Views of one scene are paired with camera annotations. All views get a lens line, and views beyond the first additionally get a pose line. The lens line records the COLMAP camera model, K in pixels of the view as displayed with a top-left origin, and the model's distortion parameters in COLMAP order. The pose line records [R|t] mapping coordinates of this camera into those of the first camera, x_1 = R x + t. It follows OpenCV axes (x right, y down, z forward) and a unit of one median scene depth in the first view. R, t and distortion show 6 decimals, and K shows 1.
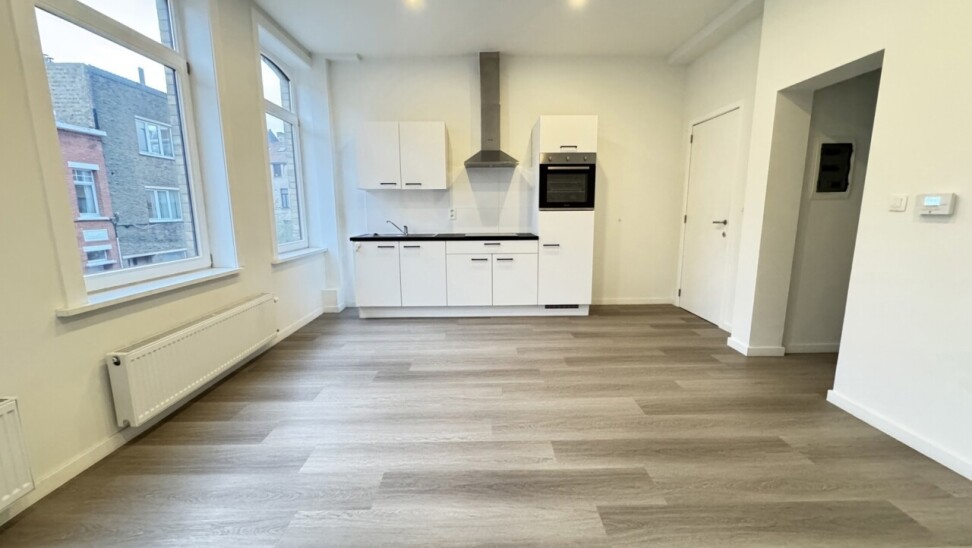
lens RADIAL K [[392.4, 0, 485.8], [0, 392.4, 274.3], [0, 0, 1]] dist [0.001365, 0.000113]
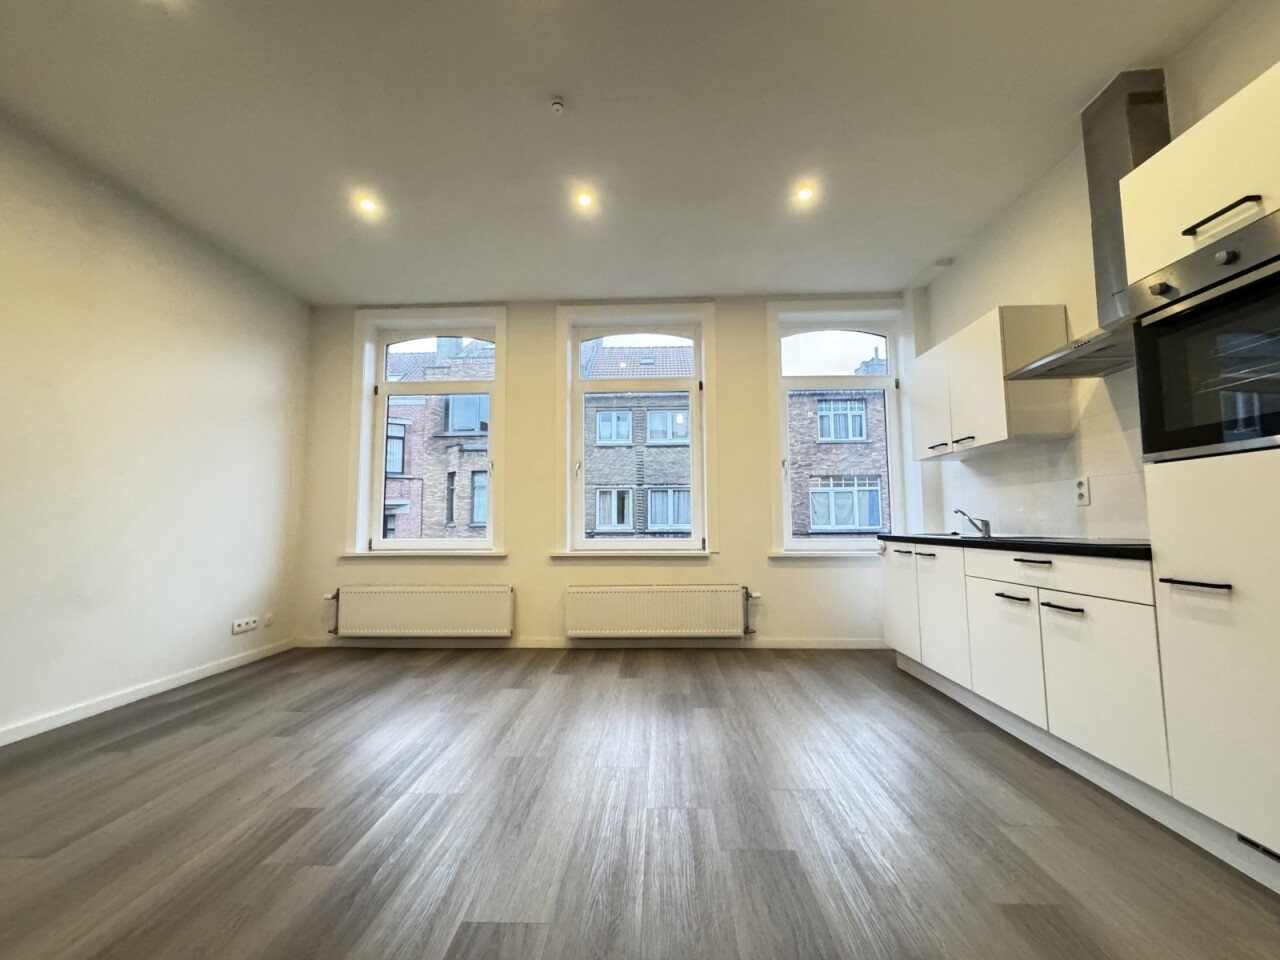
lens RADIAL K [[513.8, 0, 638.8], [0, 513.8, 480.8], [0, 0, 1]] dist [0.000144, 0.000010]
pose [[-0.064257, -0.078295, -0.994857, 0.547327], [-0.156355, 0.985395, -0.067452, -0.060378], [0.985608, 0.151217, -0.075560, 0.639524]]
